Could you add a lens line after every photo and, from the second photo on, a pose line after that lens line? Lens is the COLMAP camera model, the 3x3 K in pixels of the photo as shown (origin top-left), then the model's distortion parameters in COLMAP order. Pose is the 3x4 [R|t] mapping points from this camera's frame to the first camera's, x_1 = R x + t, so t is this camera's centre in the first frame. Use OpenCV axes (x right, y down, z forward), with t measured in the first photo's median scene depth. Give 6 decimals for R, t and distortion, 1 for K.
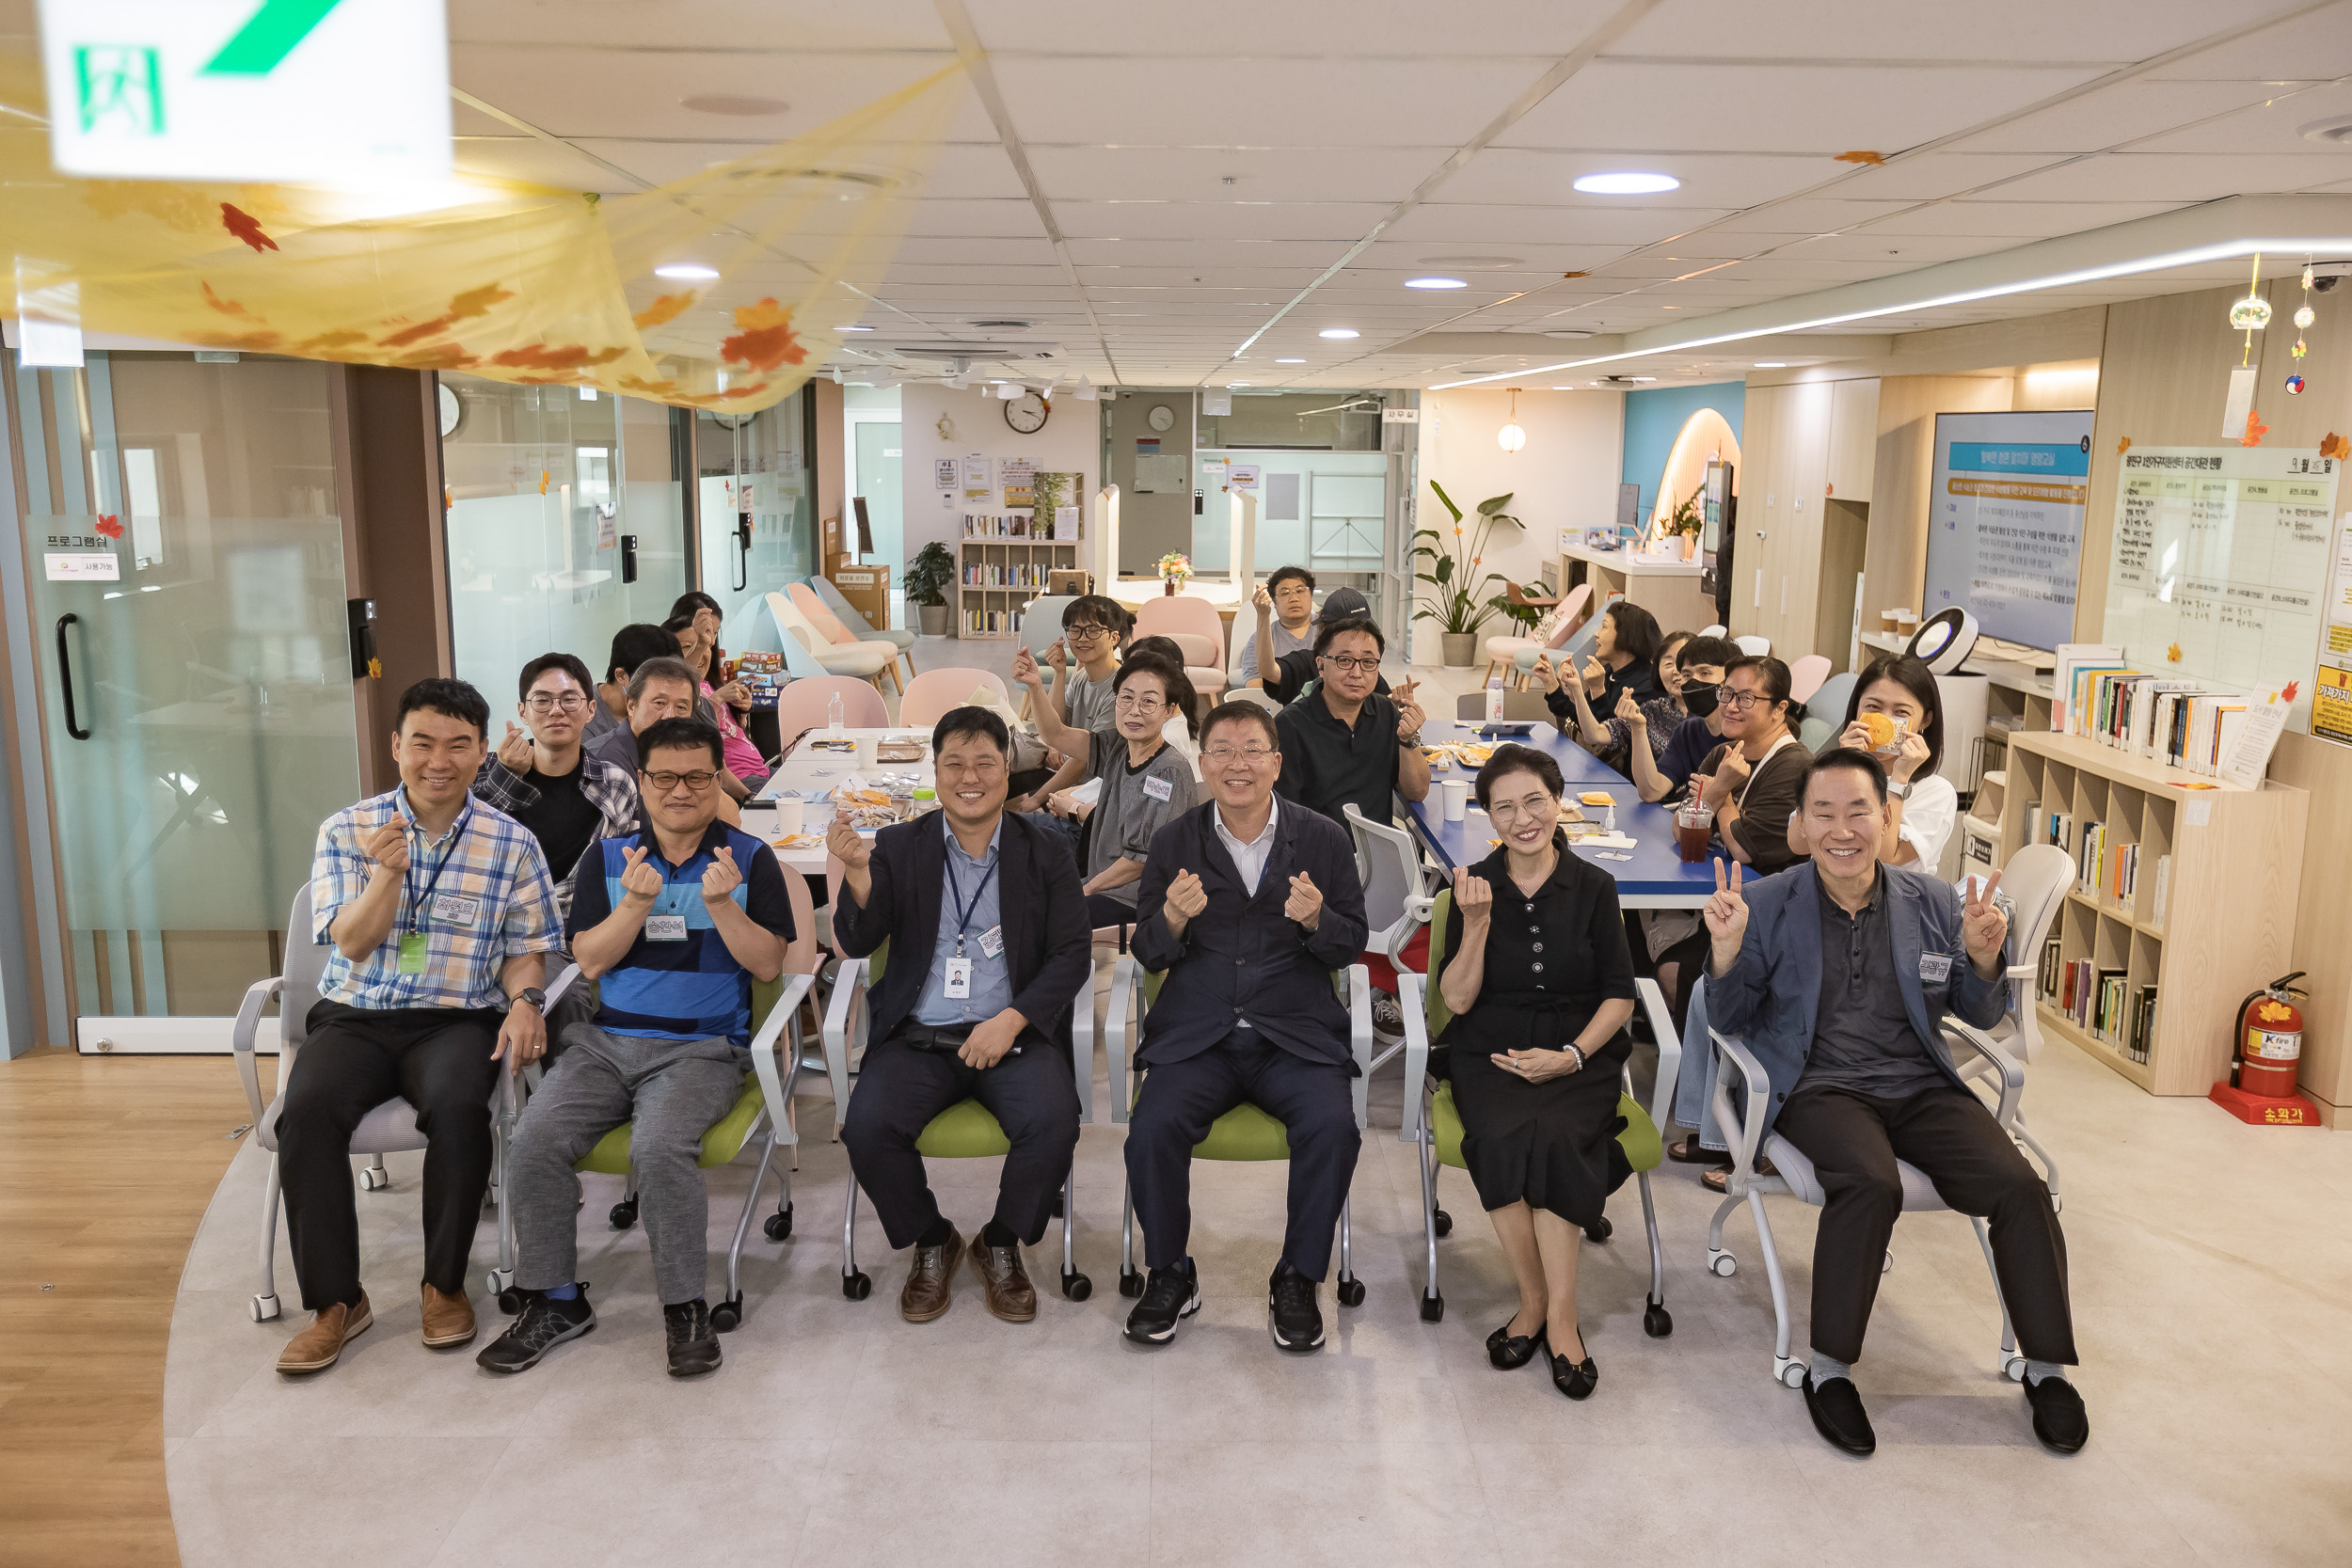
lens RADIAL K [[1915.7, 0, 1180.0], [0, 1915.7, 769.8], [0, 0, 1]] dist [-0.003830, 0.031155]
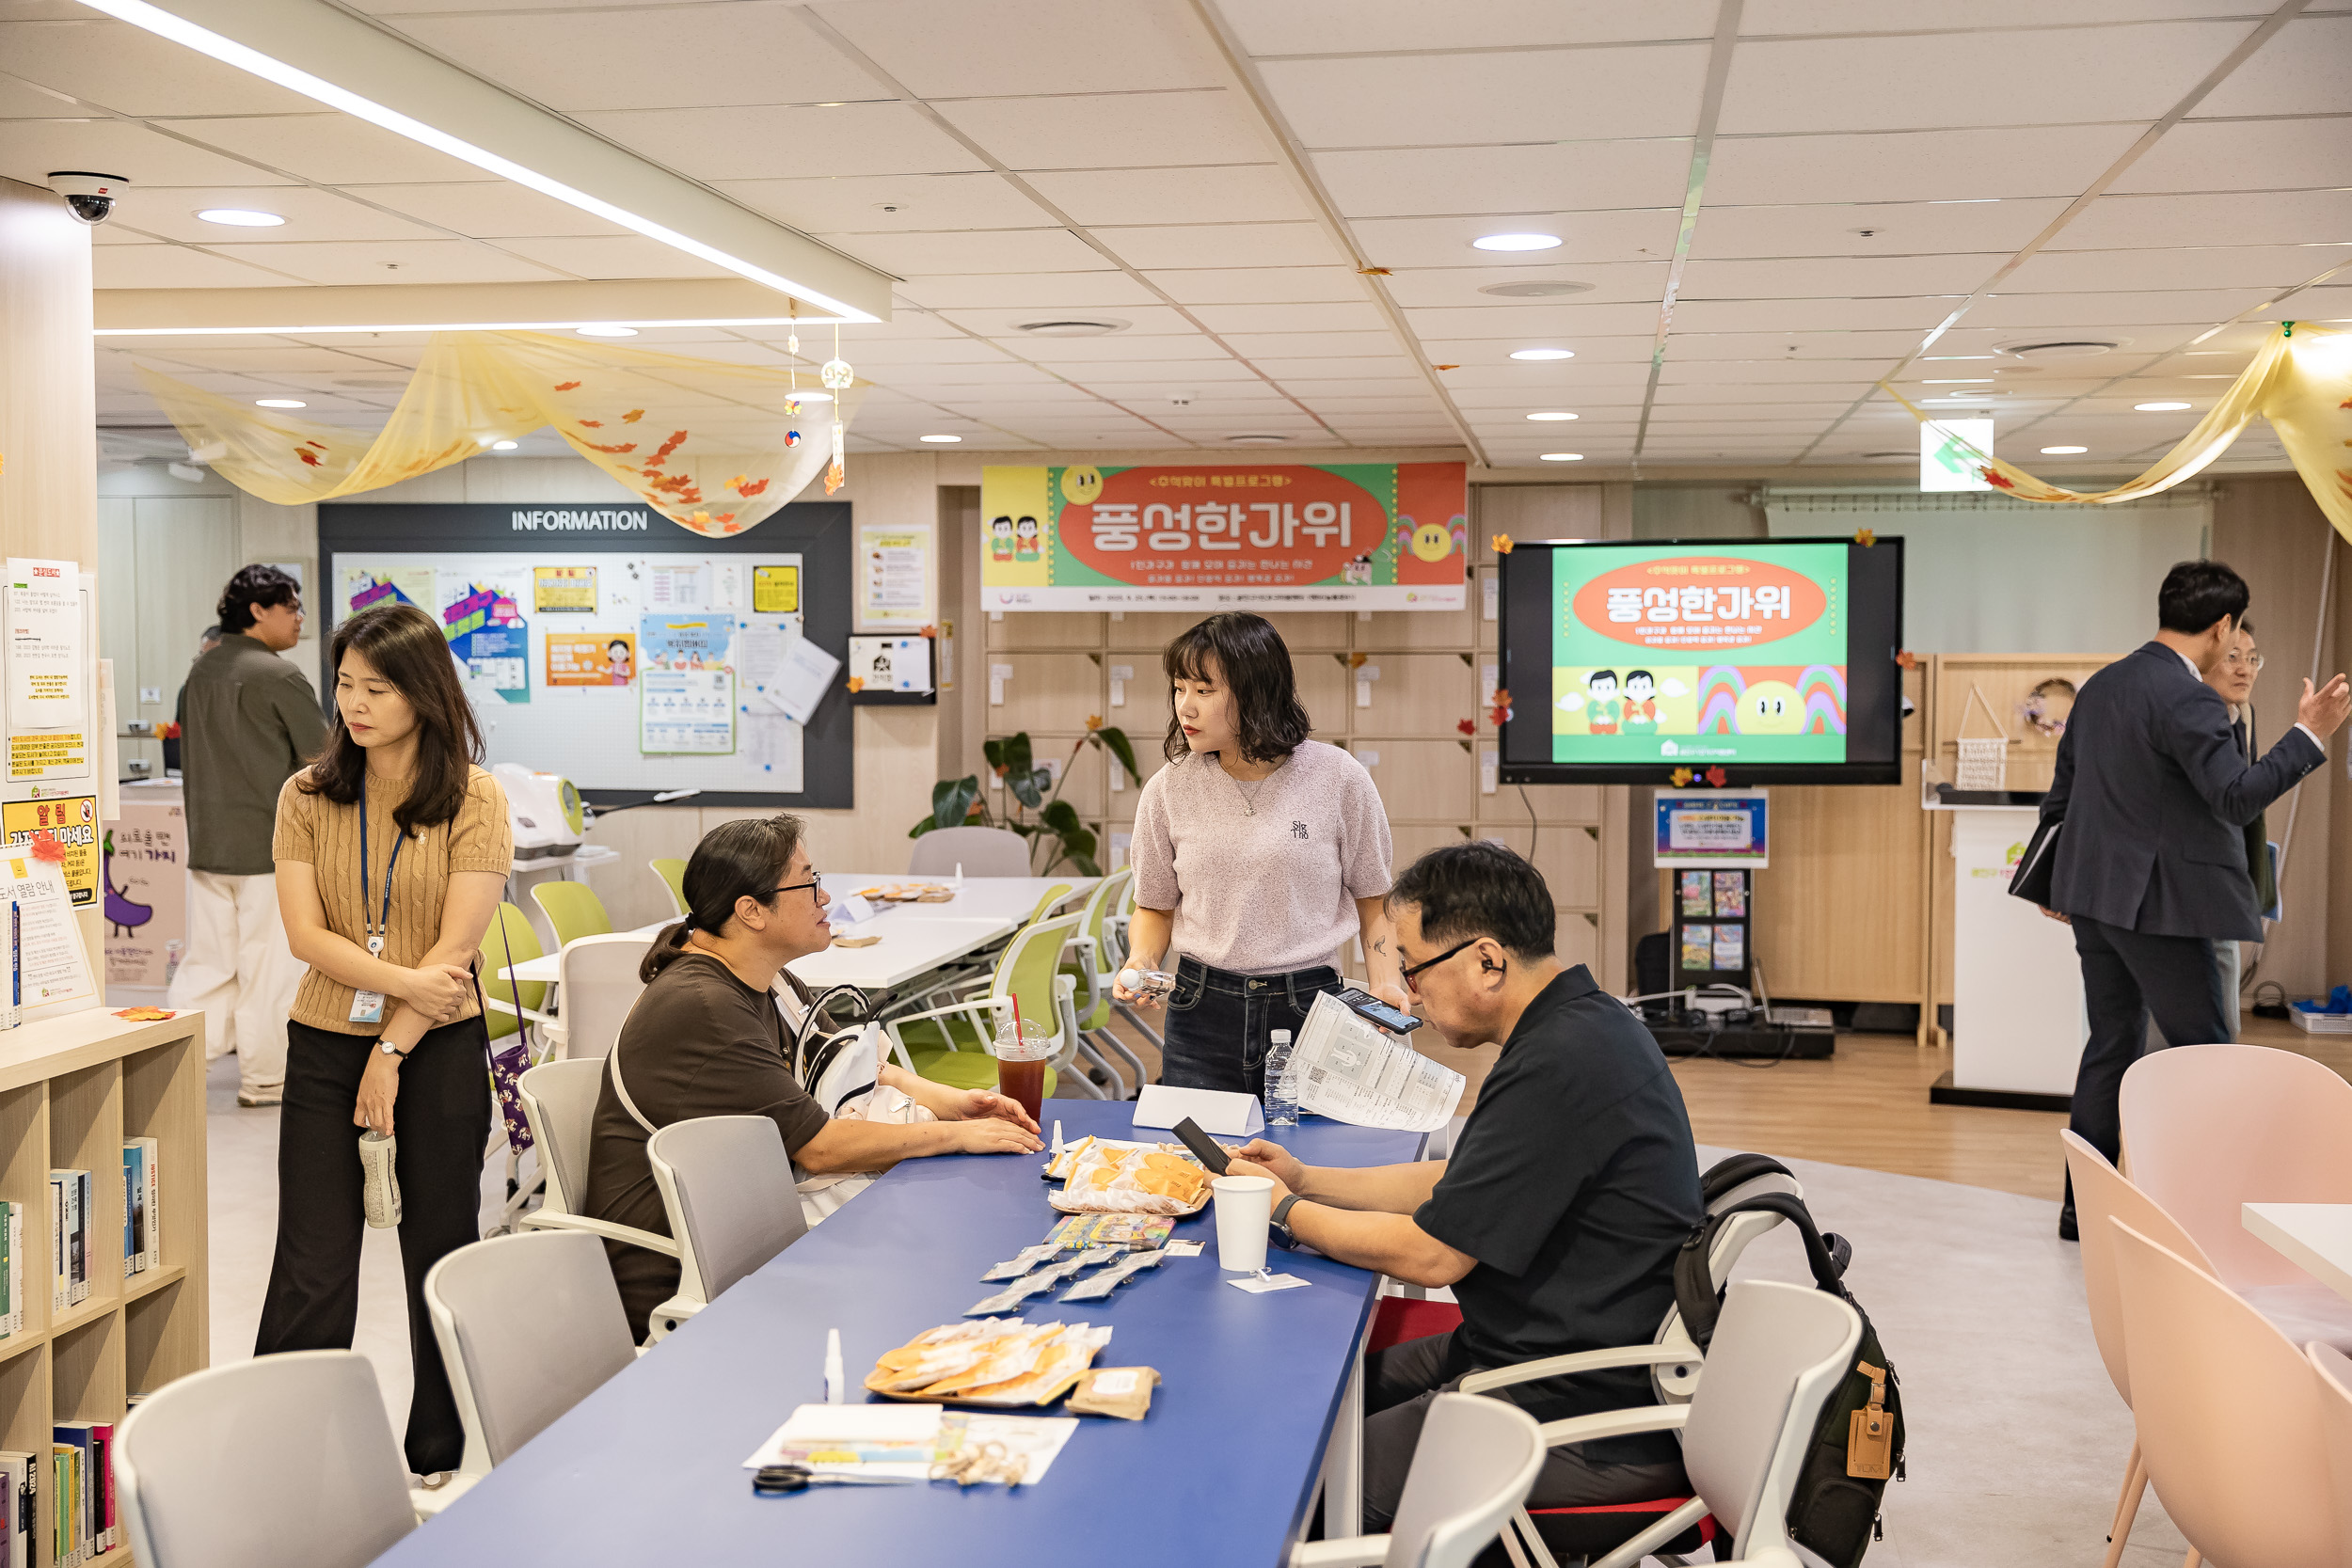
lens RADIAL K [[2684.7, 0, 1165.0], [0, 2684.7, 791.4], [0, 0, 1]] dist [0.025850, 0.000000]
pose [[-0.984605, -0.022554, 0.173333, 0.077709], [0.017159, 0.974379, 0.224256, -0.255697], [-0.173950, 0.223778, -0.958992, 1.830898]]
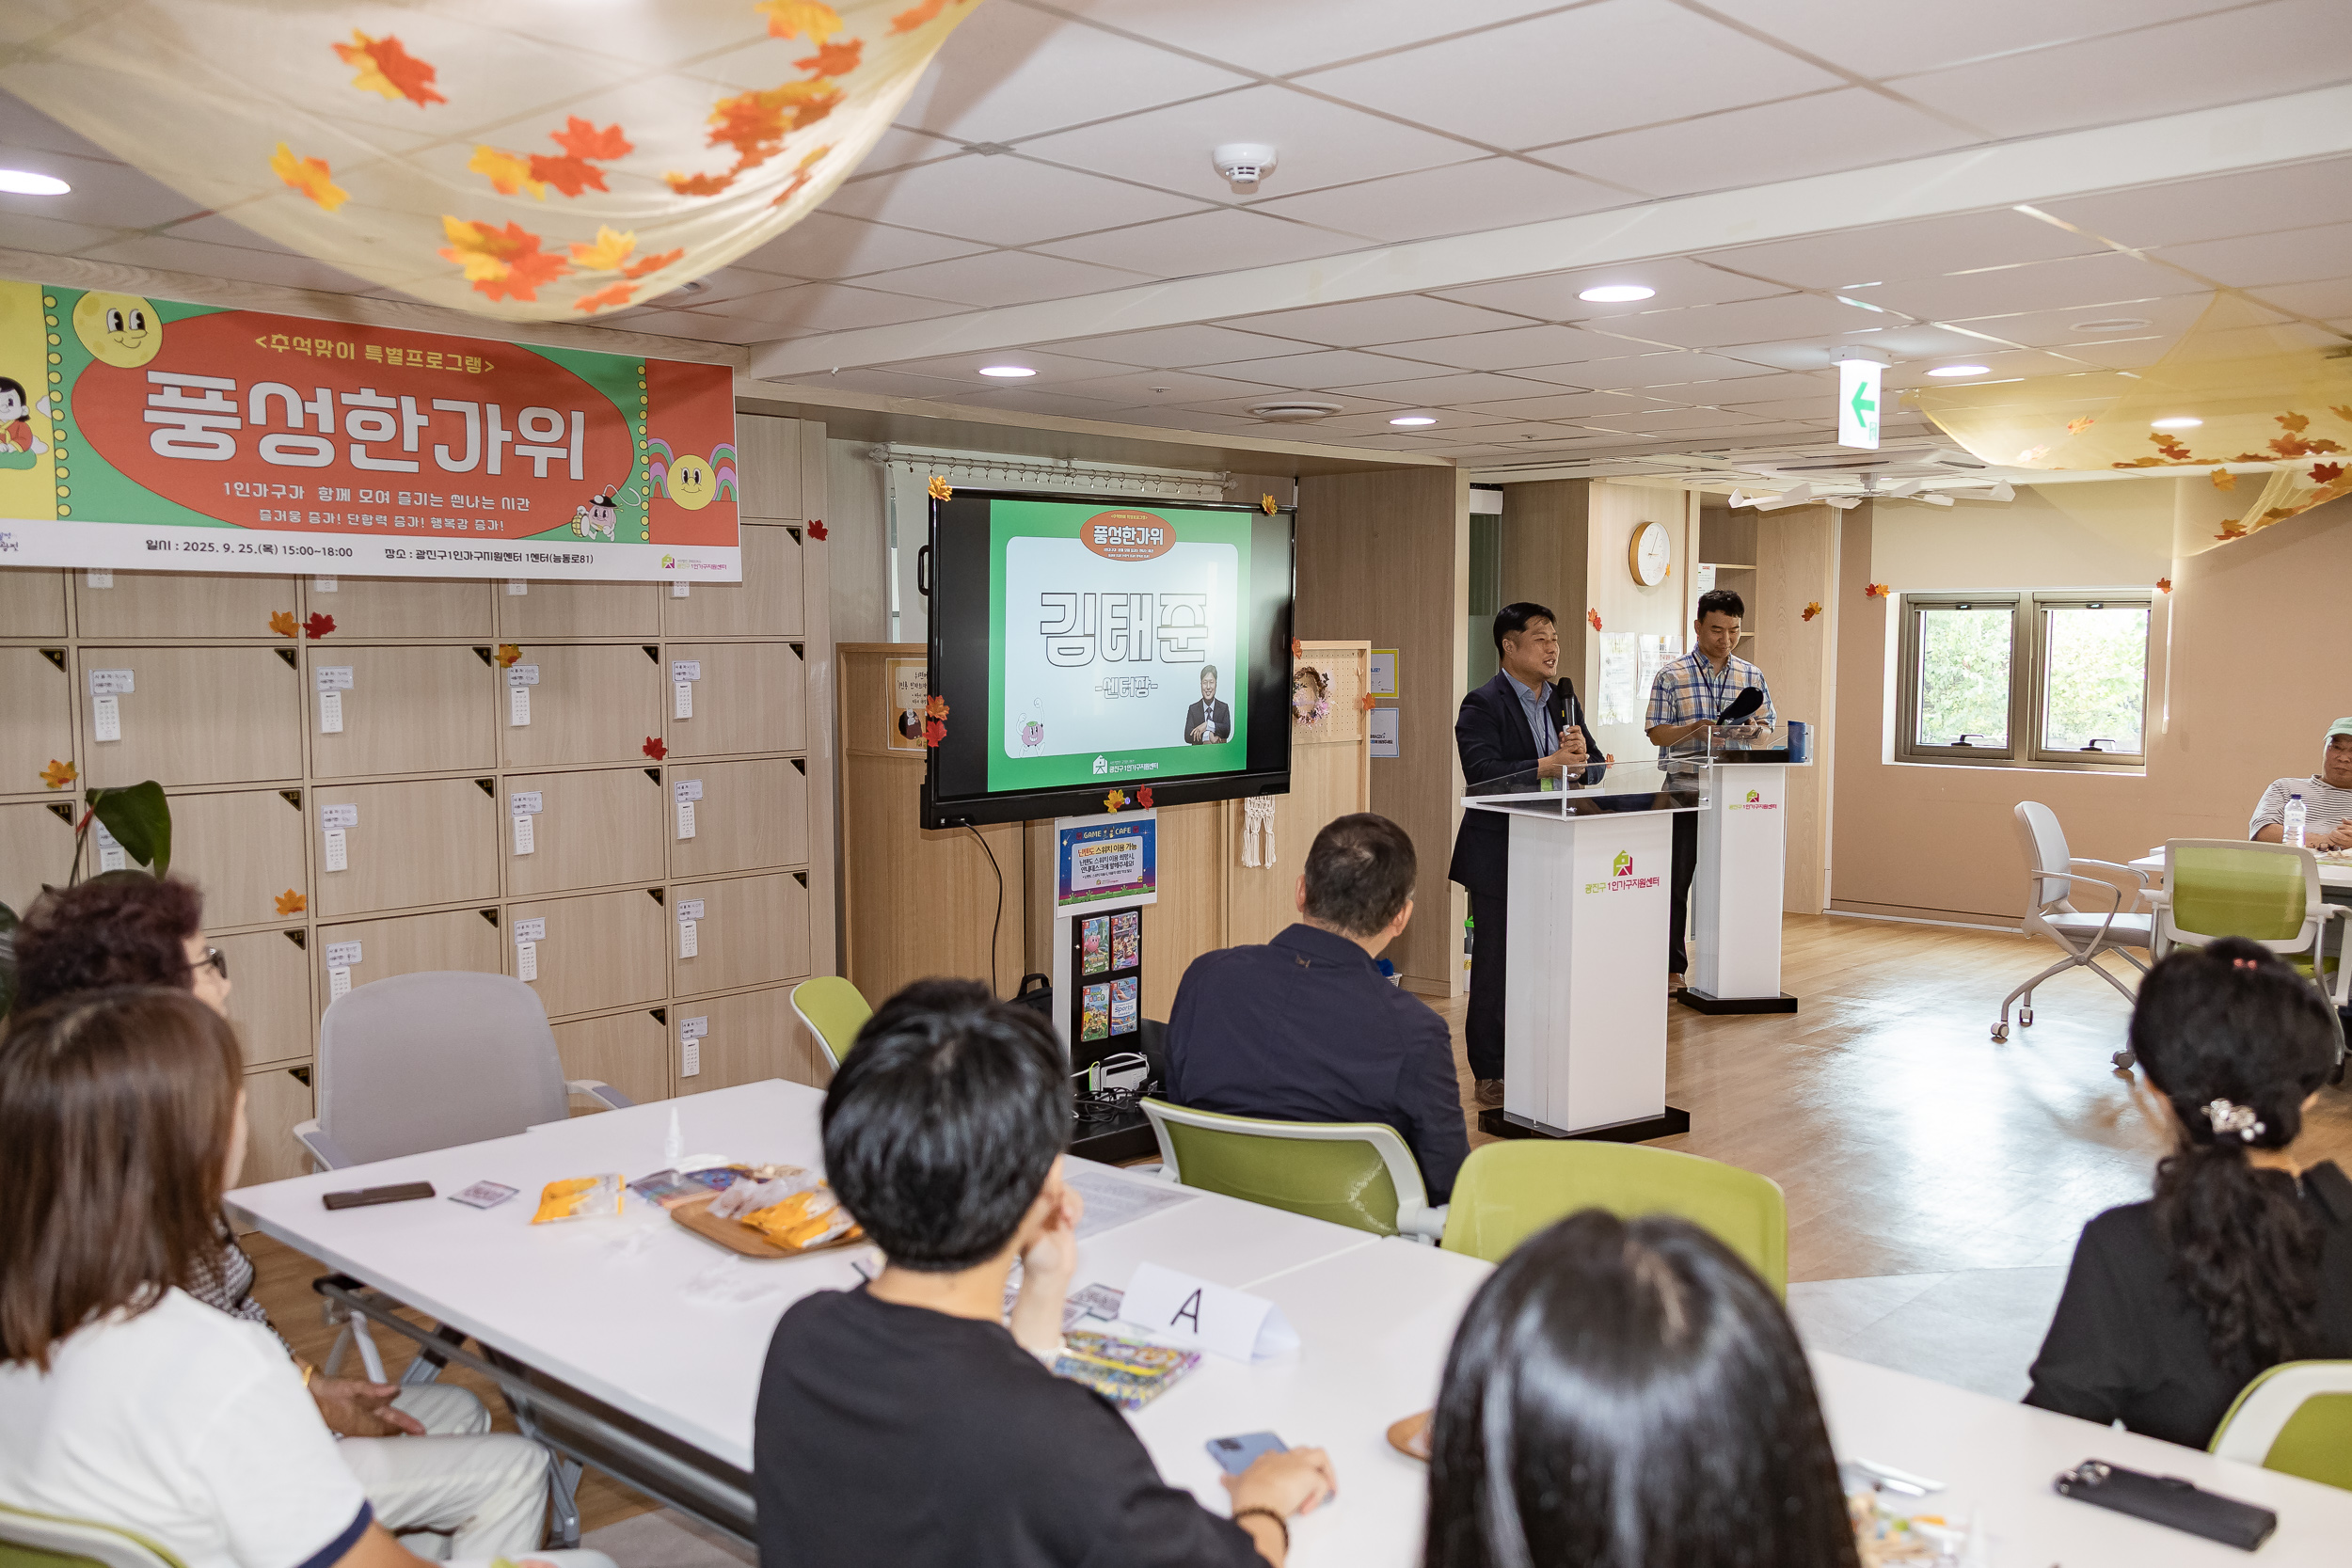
lens RADIAL K [[1996.2, 0, 1188.7], [0, 1996.2, 793.5], [0, 0, 1]] dist [0.032796, 0.053428]
pose [[-0.681689, 0.048630, -0.730024, 0.847945], [-0.131900, 0.973272, 0.188000, -0.044716], [0.719654, 0.224448, -0.657055, 0.665691]]
